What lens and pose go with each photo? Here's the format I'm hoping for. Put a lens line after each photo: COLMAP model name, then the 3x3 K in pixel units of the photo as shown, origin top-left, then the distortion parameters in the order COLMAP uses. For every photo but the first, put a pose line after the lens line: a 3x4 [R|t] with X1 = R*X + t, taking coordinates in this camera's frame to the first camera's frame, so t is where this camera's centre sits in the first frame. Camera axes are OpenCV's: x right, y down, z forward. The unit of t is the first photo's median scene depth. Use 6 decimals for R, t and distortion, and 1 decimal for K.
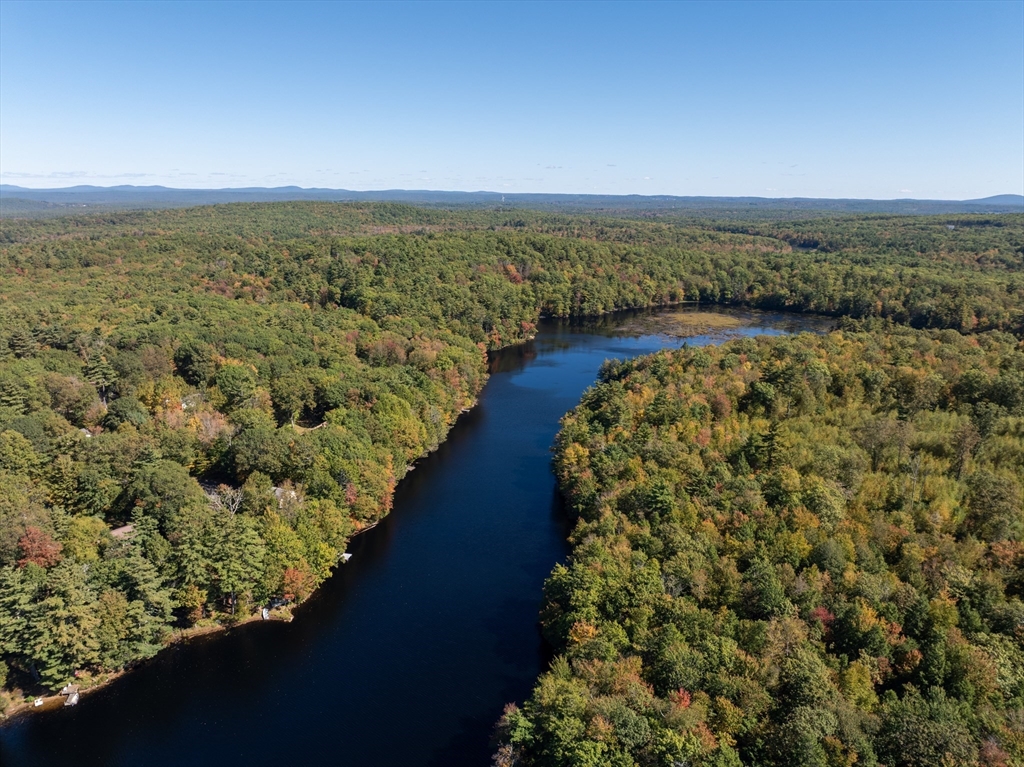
lens RADIAL K [[721.4, 0, 512.2], [0, 721.4, 386.4], [0, 0, 1]] dist [-0.028675, -0.005115]
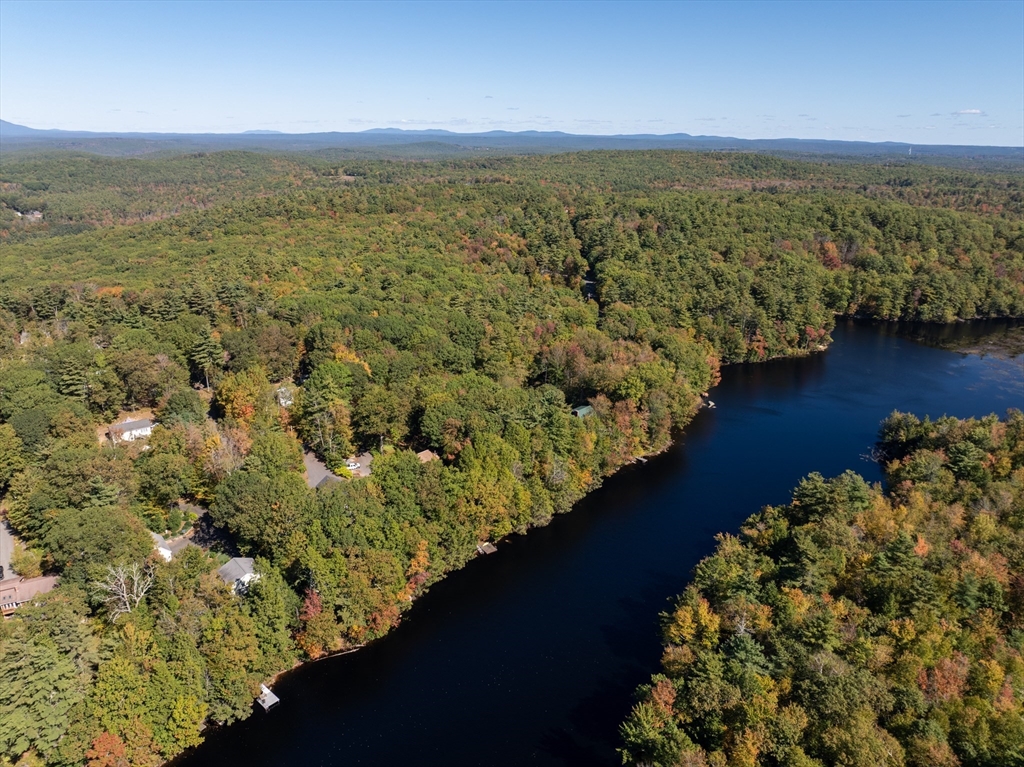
lens RADIAL K [[721.4, 0, 512.4], [0, 721.4, 379.2], [0, 0, 1]] dist [-0.028675, -0.005115]
pose [[0.874720, 0.157034, -0.458481, 0.076366], [-0.130229, 0.987414, 0.089740, -0.050981], [0.466803, -0.018790, 0.884162, 0.172001]]
